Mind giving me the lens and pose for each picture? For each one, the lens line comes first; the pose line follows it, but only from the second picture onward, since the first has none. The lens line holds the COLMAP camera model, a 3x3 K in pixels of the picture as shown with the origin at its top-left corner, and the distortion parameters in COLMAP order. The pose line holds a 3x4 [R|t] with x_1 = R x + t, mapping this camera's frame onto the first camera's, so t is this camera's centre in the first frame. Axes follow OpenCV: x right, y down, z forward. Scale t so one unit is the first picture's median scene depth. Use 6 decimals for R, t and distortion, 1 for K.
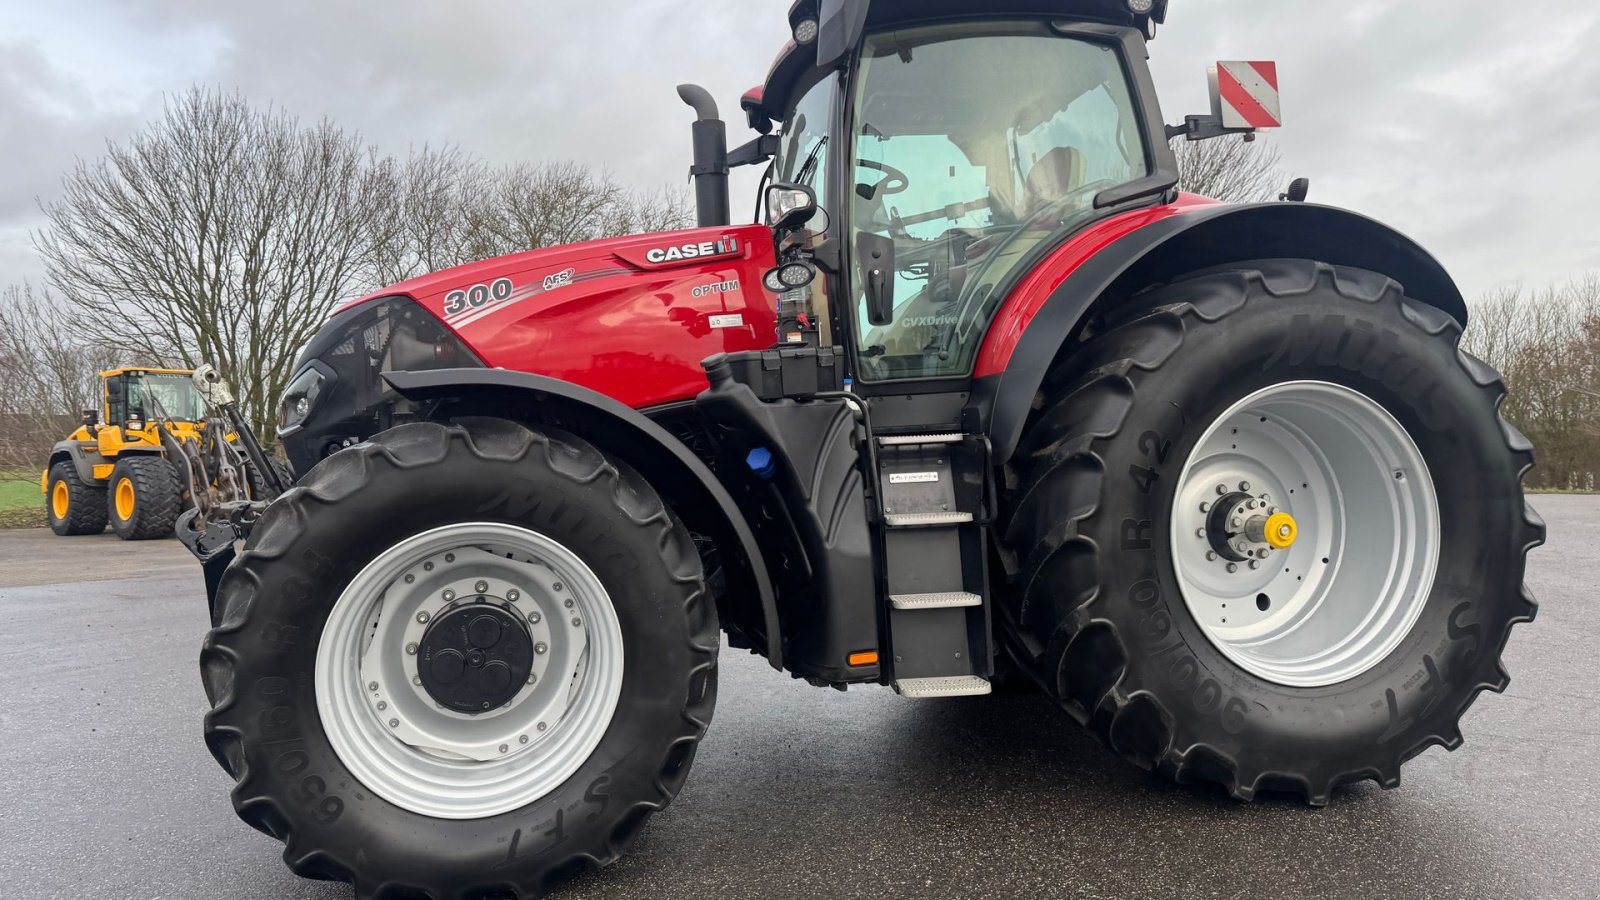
lens RADIAL K [[1098.9, 0, 795.6], [0, 1098.9, 417.8], [0, 0, 1]] dist [0.143613, -0.214794]
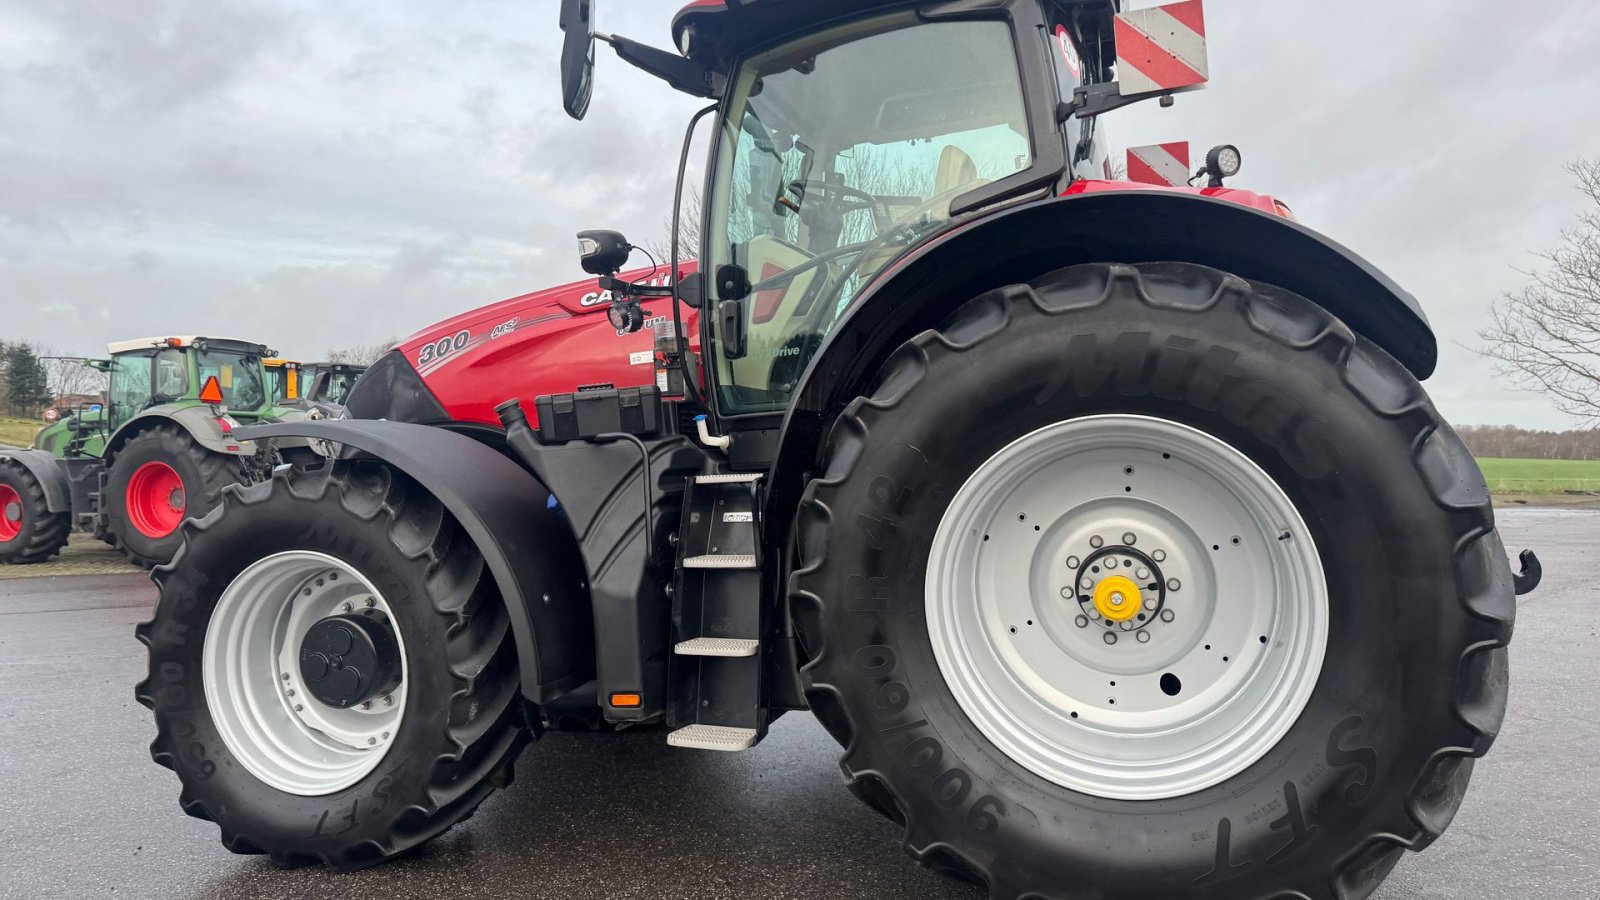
lens RADIAL K [[1098.9, 0, 795.6], [0, 1098.9, 417.8], [0, 0, 1]] dist [0.143613, -0.214794]
pose [[0.857702, -0.011718, -0.514013, 0.691355], [0.018872, 0.999784, 0.008699, -0.043263], [0.513800, -0.017161, 0.857738, 0.209308]]
